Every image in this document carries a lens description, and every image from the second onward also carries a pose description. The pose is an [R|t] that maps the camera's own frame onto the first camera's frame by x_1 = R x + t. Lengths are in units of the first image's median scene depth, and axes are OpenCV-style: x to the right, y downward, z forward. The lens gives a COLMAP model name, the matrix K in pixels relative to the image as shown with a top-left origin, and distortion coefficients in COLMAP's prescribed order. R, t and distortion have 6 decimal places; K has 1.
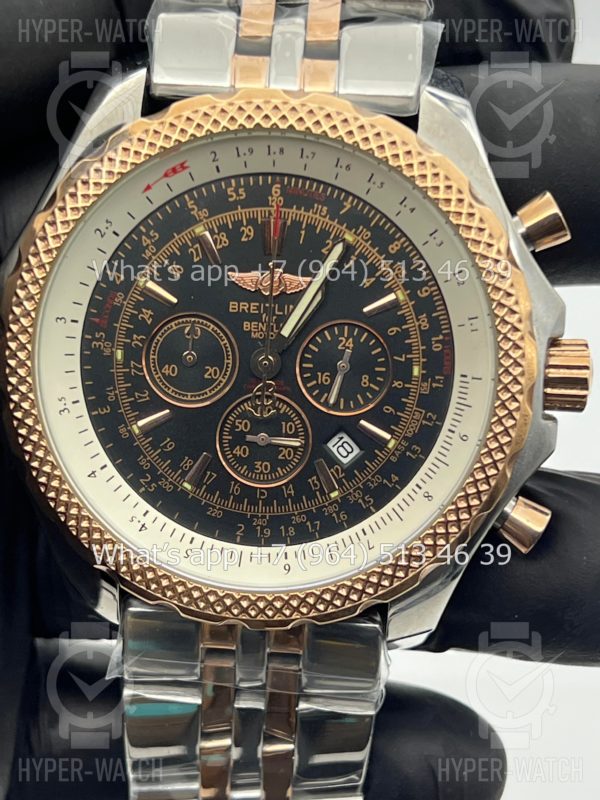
lens RADIAL K [[1869.9, 0, 303.0], [0, 1869.9, 435.5], [0, 0, 1]] dist [0.206699, 0.000000]
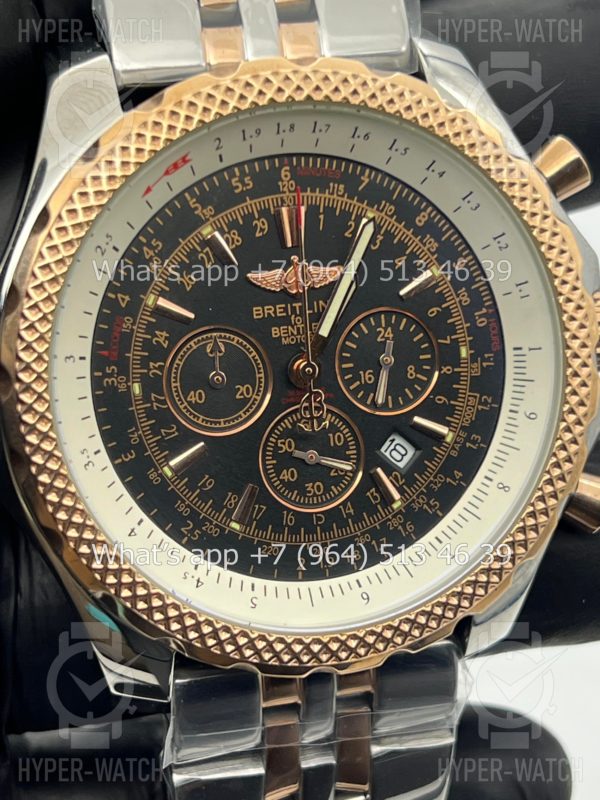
lens RADIAL K [[1869.9, 0, 294.2], [0, 1869.9, 404.6], [0, 0, 1]] dist [0.206699, 0.000000]
pose [[0.946010, -0.165997, 0.278405, -0.270258], [0.172227, 0.985055, 0.002111, -0.025617], [-0.274595, 0.045952, 0.960461, 0.162496]]
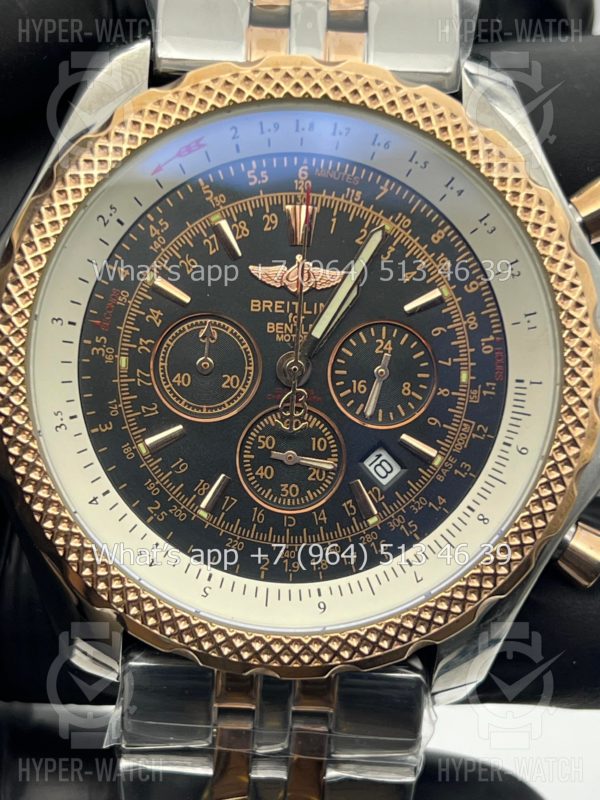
lens RADIAL K [[1869.9, 0, 300.7], [0, 1869.9, 407.0], [0, 0, 1]] dist [0.206699, 0.000000]
pose [[0.995282, -0.011245, 0.096374, -0.100628], [0.019874, 0.995830, -0.089041, 0.056253], [-0.094970, 0.090536, 0.991355, 0.138626]]
